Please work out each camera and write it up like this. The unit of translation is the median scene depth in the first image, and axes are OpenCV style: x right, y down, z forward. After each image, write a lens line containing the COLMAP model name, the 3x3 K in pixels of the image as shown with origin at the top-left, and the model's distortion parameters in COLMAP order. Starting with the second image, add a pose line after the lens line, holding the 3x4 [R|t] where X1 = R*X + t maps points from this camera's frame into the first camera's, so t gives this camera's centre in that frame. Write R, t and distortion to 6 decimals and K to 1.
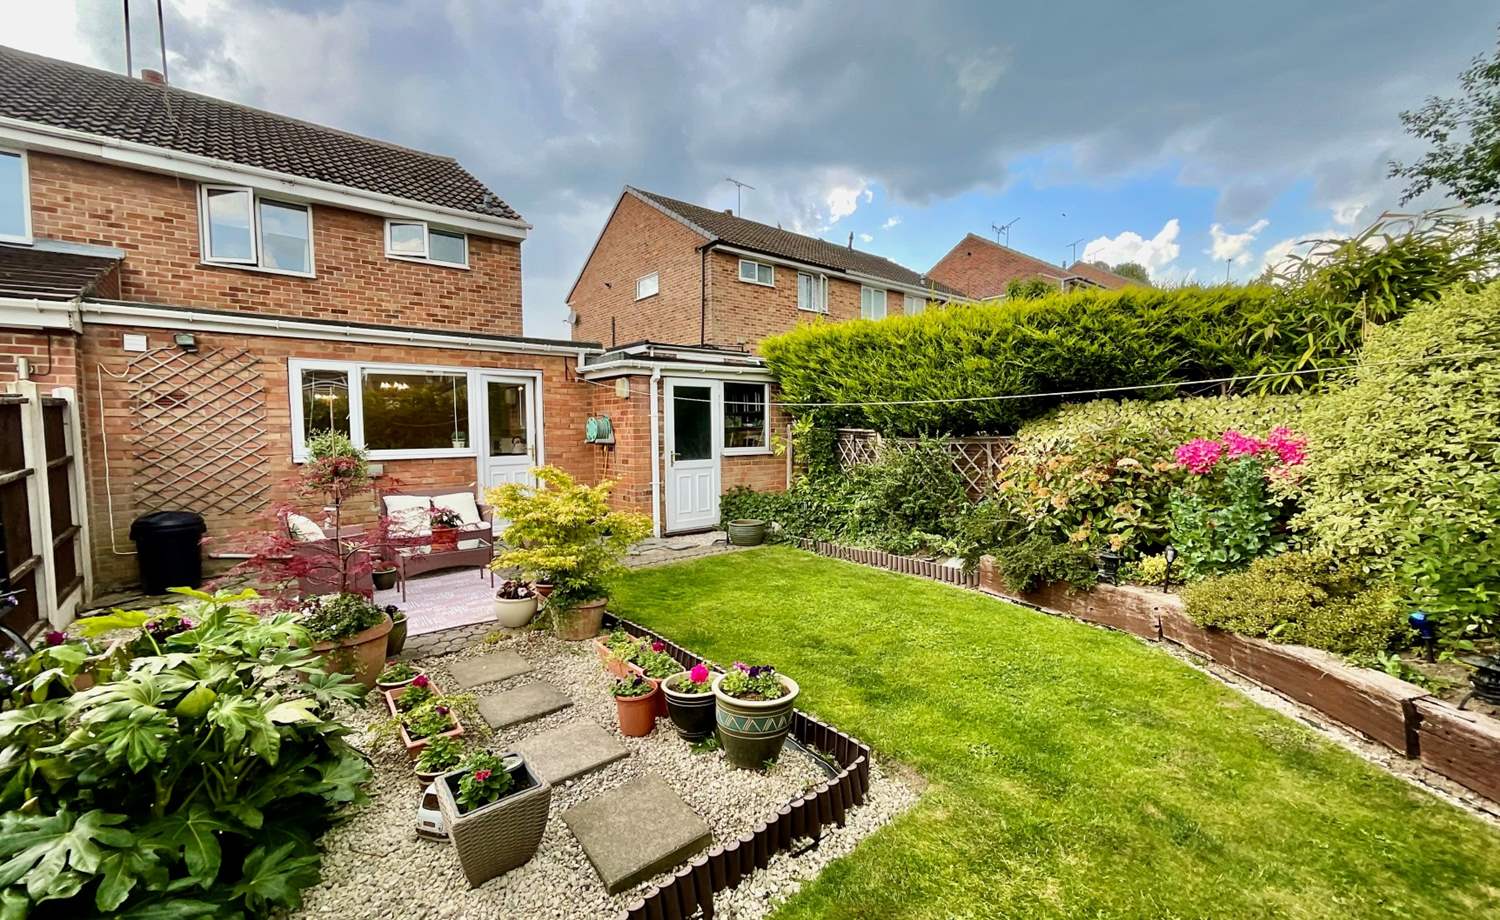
lens RADIAL K [[615.5, 0, 754.7], [0, 615.5, 461.2], [0, 0, 1]] dist [-0.004073, -0.000031]
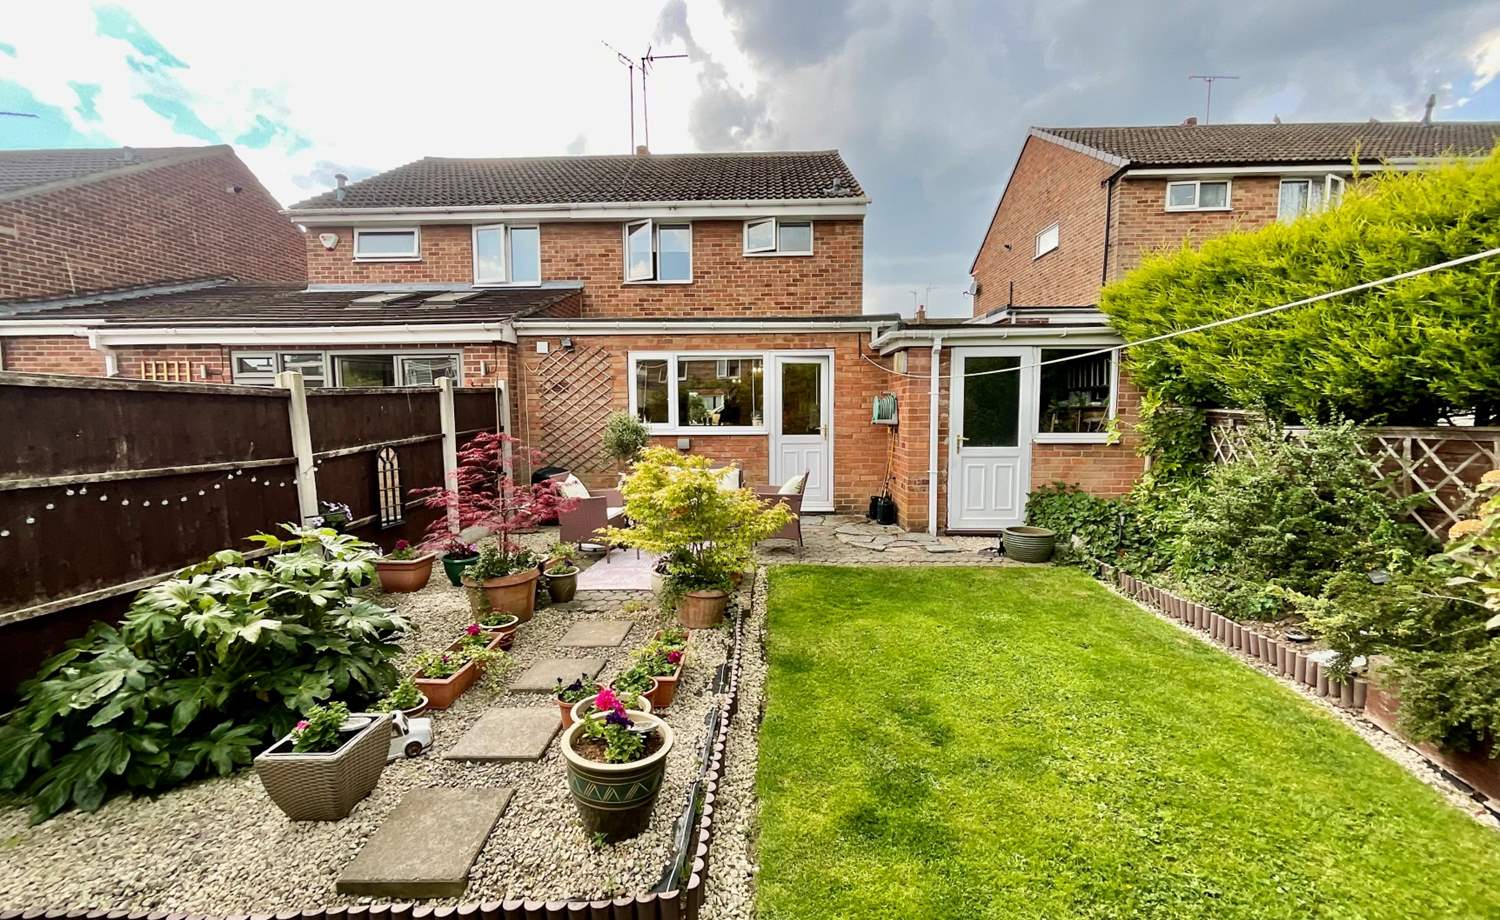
lens RADIAL K [[615.5, 0, 754.7], [0, 615.5, 461.2], [0, 0, 1]] dist [-0.004073, -0.000031]
pose [[0.744303, 0.059763, -0.665163, 0.224680], [-0.036154, 0.998133, 0.049224, -0.012493], [0.666863, -0.012589, 0.745074, 0.186594]]
